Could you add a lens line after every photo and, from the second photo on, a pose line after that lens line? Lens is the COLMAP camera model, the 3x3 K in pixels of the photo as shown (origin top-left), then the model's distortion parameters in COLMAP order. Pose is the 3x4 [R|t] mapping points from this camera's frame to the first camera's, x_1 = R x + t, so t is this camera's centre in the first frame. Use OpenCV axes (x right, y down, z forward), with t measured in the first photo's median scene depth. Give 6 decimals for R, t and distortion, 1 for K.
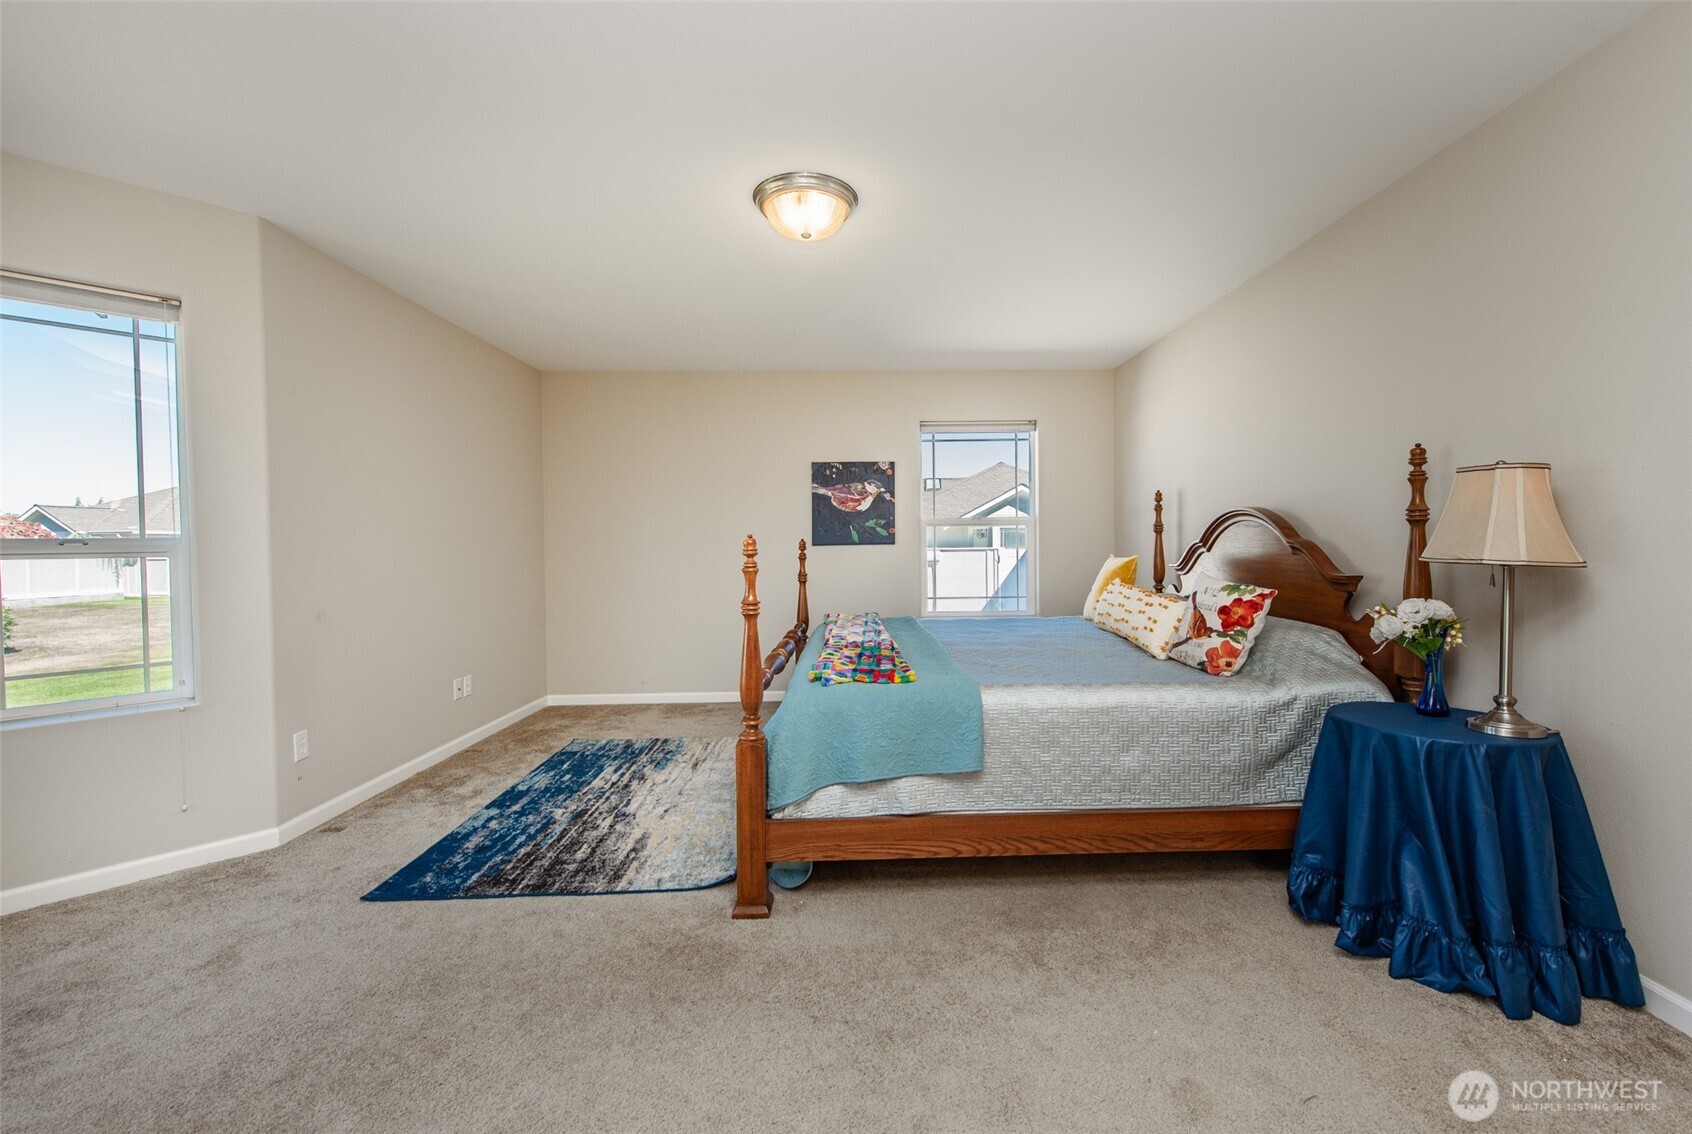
lens RADIAL K [[679.4, 0, 870.0], [0, 679.4, 554.7], [0, 0, 1]] dist [0.018296, -0.000258]
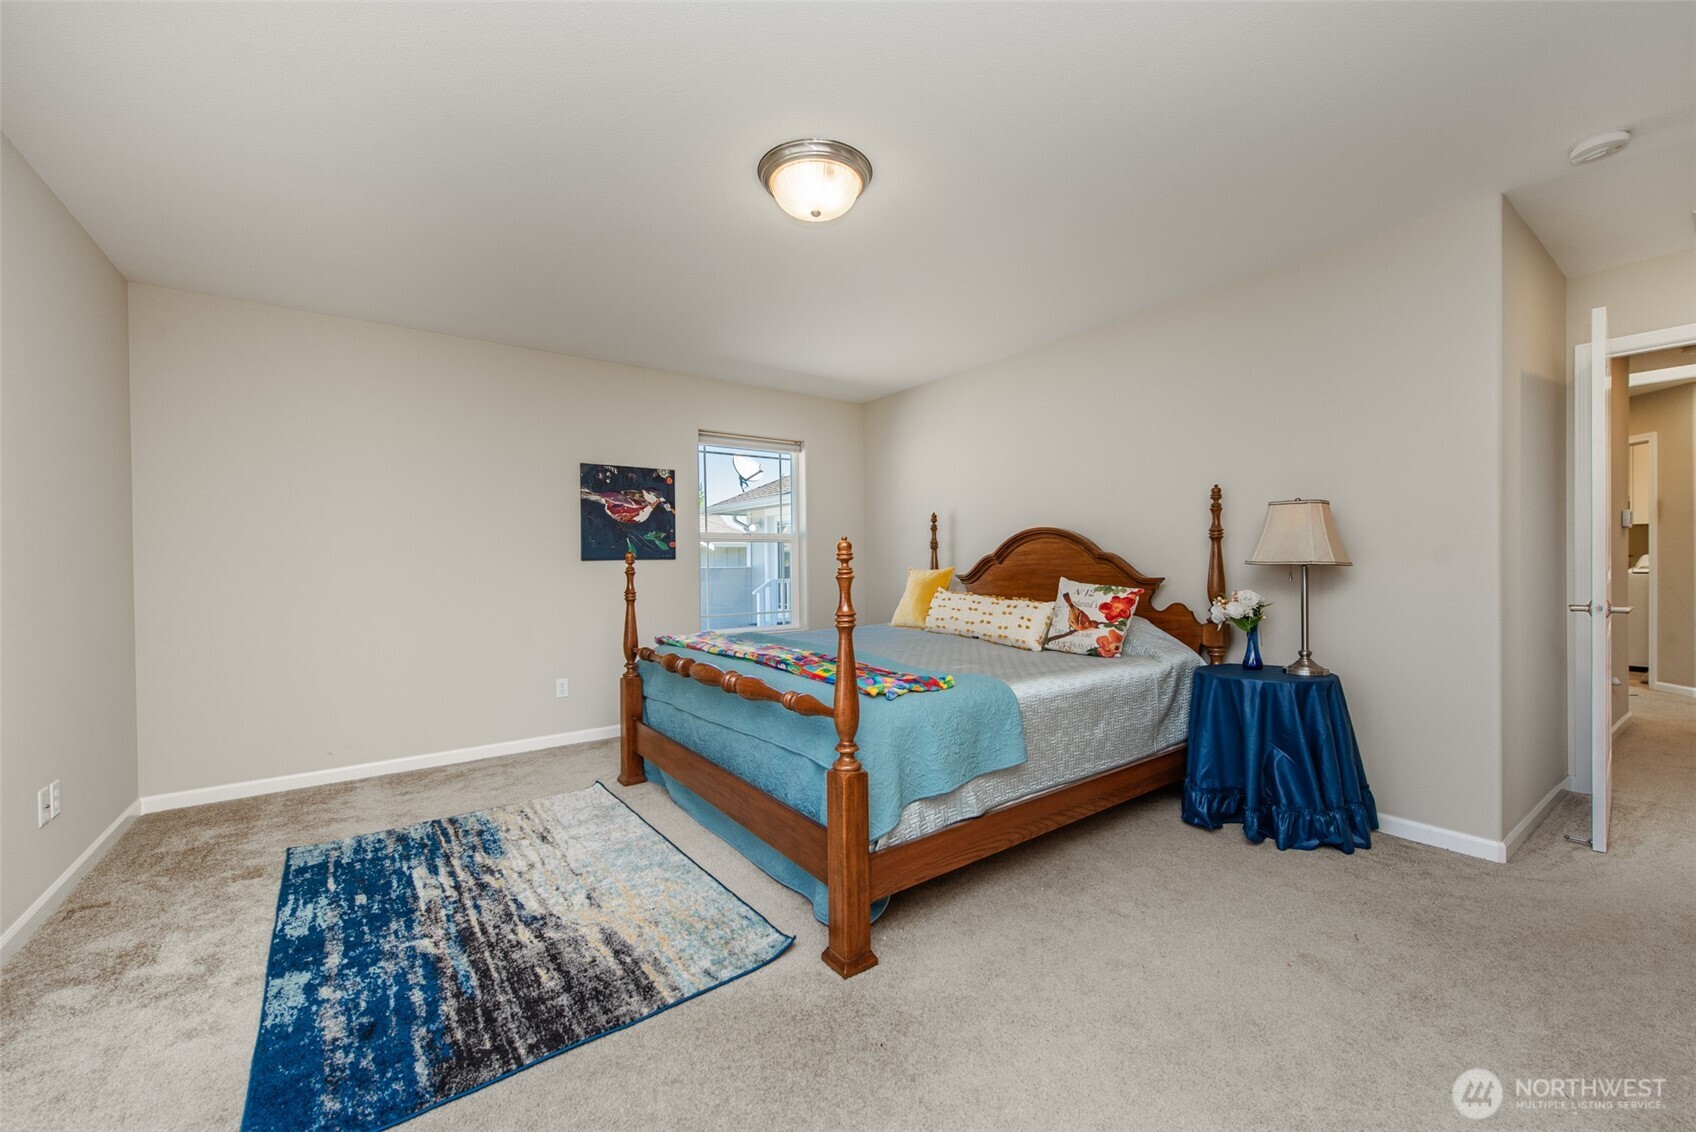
lens RADIAL K [[661.6, 0, 843.4], [0, 661.6, 570.8], [0, 0, 1]] dist [0.020222, -0.006907]
pose [[0.826533, -0.005938, 0.562857, -0.542099], [0.011504, 0.999914, -0.006345, 0.016659], [-0.562771, 0.011720, 0.826530, 0.239642]]
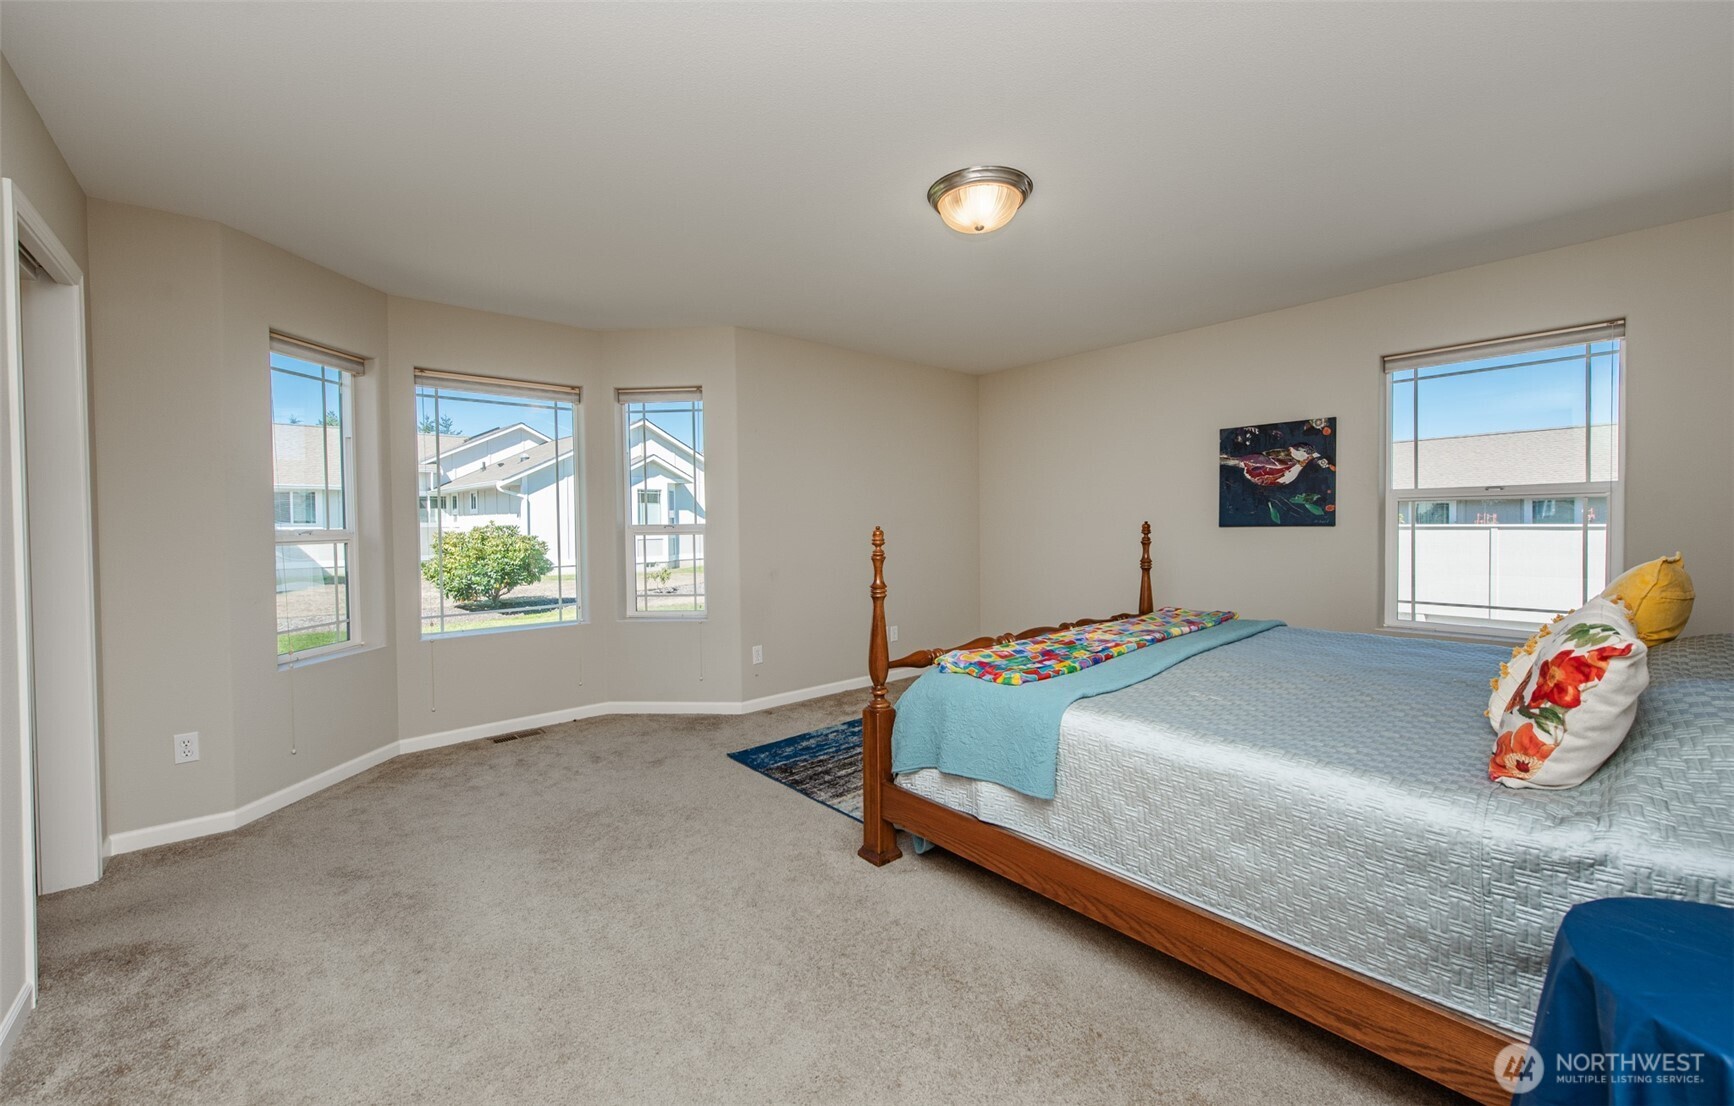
lens RADIAL K [[676.3, 0, 869.9], [0, 676.3, 533.3], [0, 0, 1]] dist [0.007690, -0.000177]
pose [[0.636622, 0.017868, -0.770969, 0.558857], [-0.008335, 0.999833, 0.016289, -0.029372], [0.771131, -0.003944, 0.636664, 0.225452]]
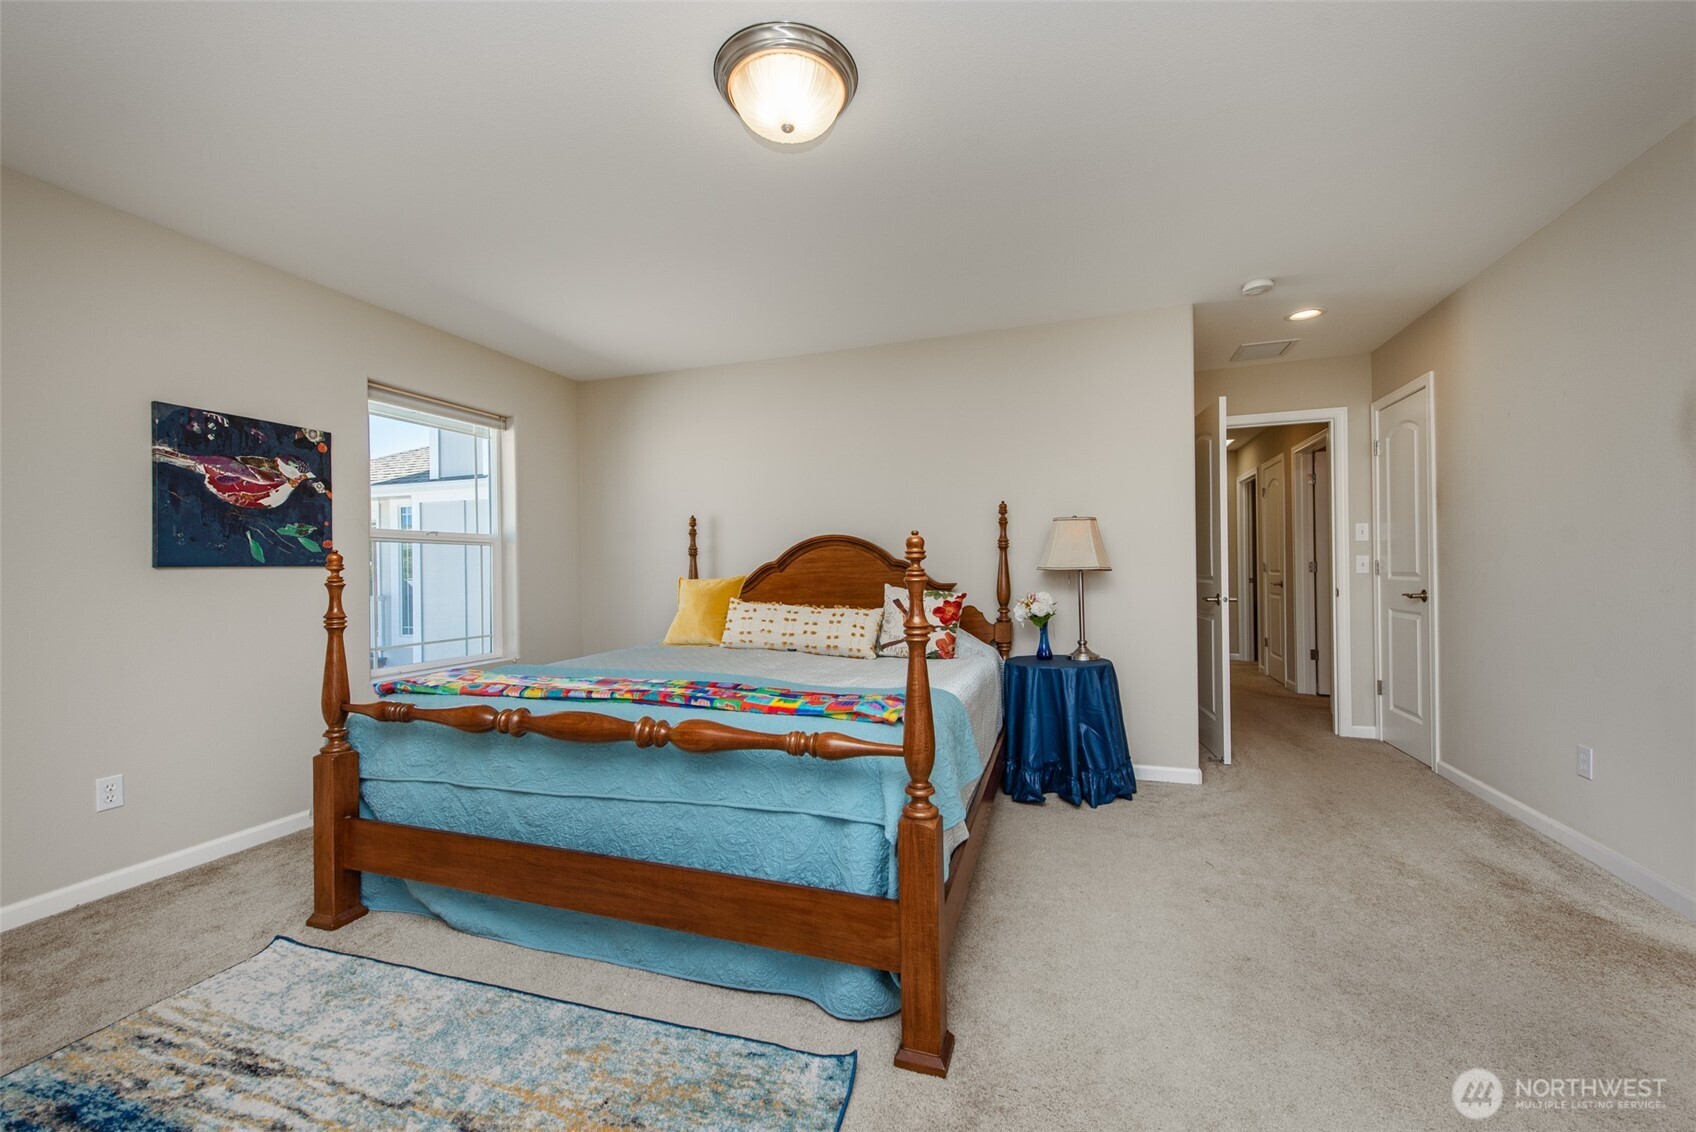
lens RADIAL K [[661.6, 0, 843.4], [0, 661.6, 570.8], [0, 0, 1]] dist [0.020222, -0.006907]
pose [[0.351135, 0.004903, 0.936312, -0.706458], [0.025074, 0.999578, -0.014637, 0.017541], [-0.935989, 0.028617, 0.350864, 0.677330]]
